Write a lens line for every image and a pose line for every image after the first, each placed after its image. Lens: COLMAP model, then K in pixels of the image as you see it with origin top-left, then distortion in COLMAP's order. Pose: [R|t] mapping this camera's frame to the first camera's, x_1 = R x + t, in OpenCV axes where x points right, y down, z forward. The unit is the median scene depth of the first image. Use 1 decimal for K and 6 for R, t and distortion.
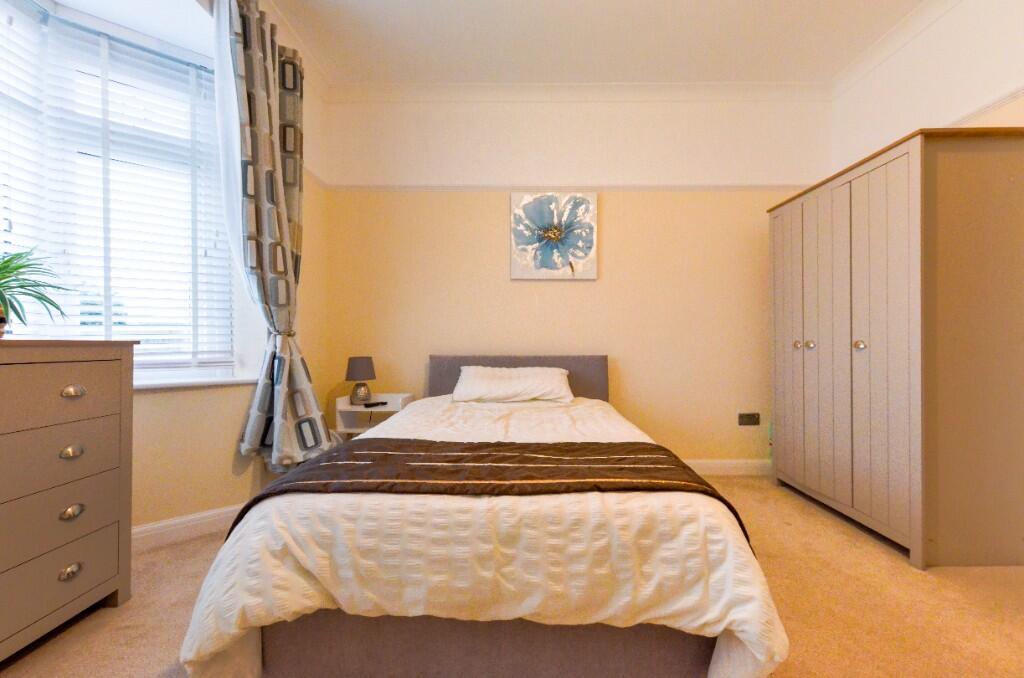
lens RADIAL K [[444.5, 0, 524.1], [0, 444.5, 340.9], [0, 0, 1]] dist [0.010876, -0.000001]
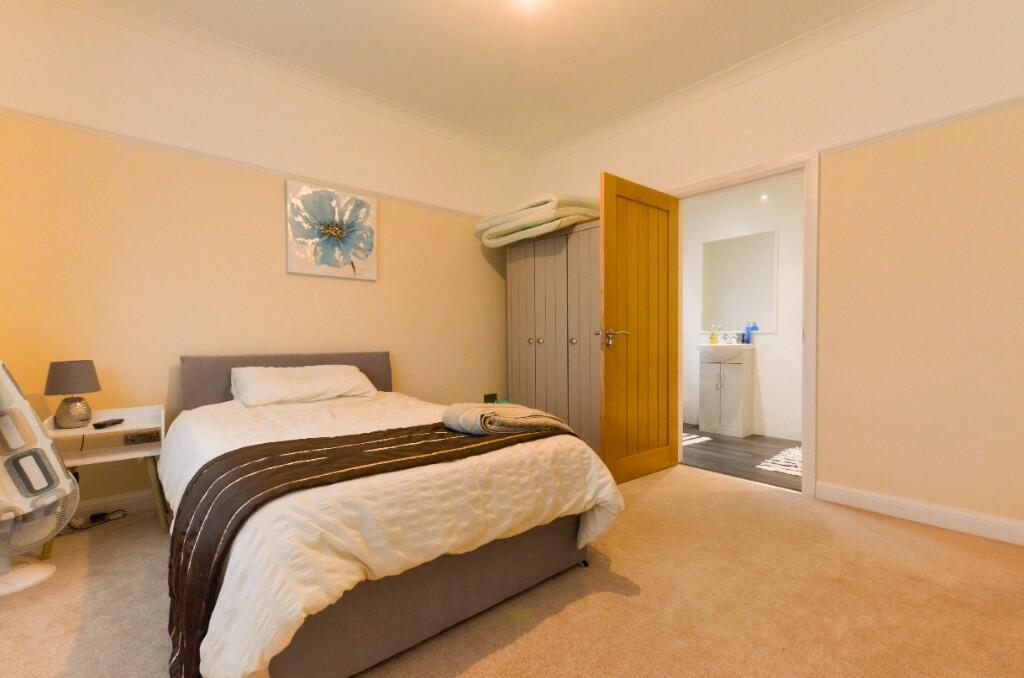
lens RADIAL K [[444.5, 0, 524.1], [0, 444.5, 340.9], [0, 0, 1]] dist [0.010876, -0.000001]
pose [[0.747418, -0.006273, 0.664324, -0.335292], [0.001058, 0.999965, 0.008251, -0.002662], [-0.664353, -0.005464, 0.747399, -0.038116]]
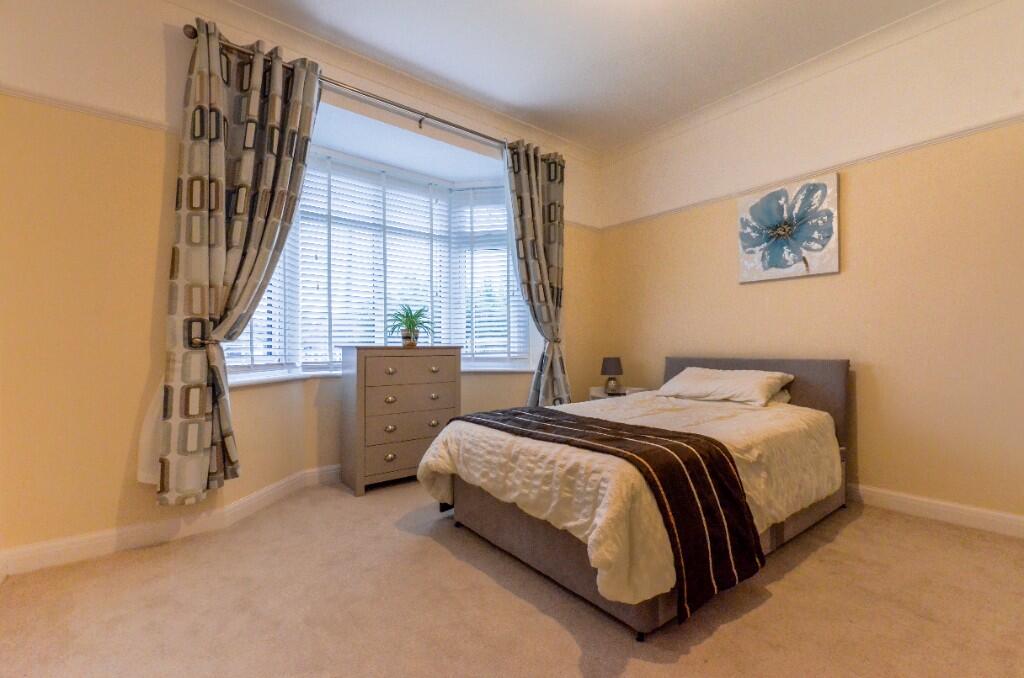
lens RADIAL K [[444.5, 0, 524.1], [0, 444.5, 340.9], [0, 0, 1]] dist [0.010876, -0.000001]
pose [[0.634098, -0.014192, -0.773123, 0.529406], [0.007865, 0.999898, -0.011905, 0.001682], [0.773213, 0.001468, 0.634145, -0.029966]]
